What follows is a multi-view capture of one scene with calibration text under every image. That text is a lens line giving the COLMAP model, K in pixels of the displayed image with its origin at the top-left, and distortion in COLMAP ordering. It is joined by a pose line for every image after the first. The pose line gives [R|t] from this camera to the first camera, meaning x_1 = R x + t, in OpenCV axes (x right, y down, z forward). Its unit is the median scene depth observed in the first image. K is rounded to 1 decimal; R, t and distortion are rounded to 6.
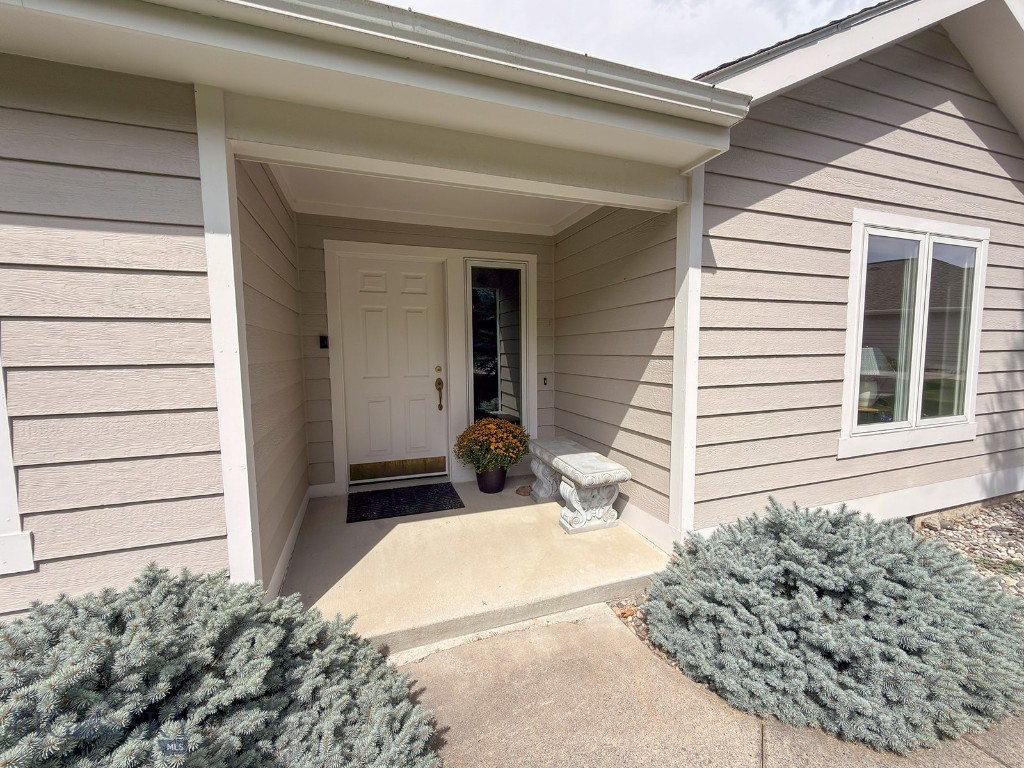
lens RADIAL K [[412.2, 0, 515.6], [0, 412.2, 388.2], [0, 0, 1]] dist [-0.002071, -0.000094]
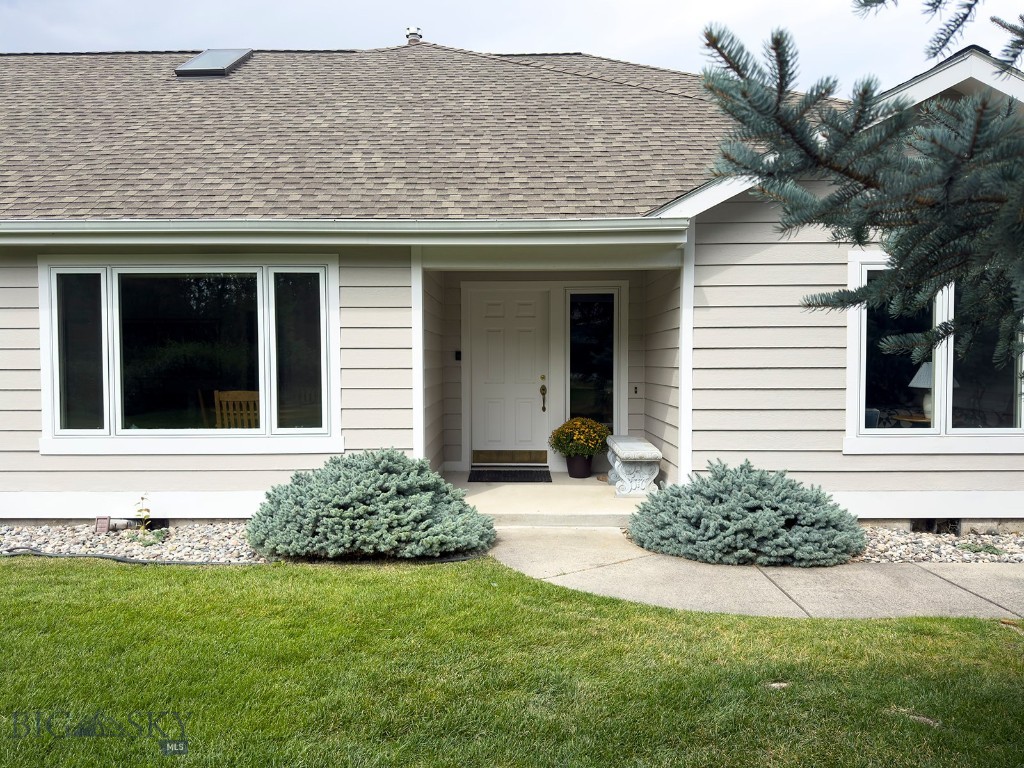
lens RADIAL K [[717.3, 0, 510.6], [0, 717.3, 384.3], [0, 0, 1]] dist [0.002304, 0.000243]
pose [[0.936533, 0.017586, -0.350139, 0.561415], [-0.038349, 0.997887, -0.052455, 0.106913], [0.348477, 0.062553, 0.935228, -1.221583]]
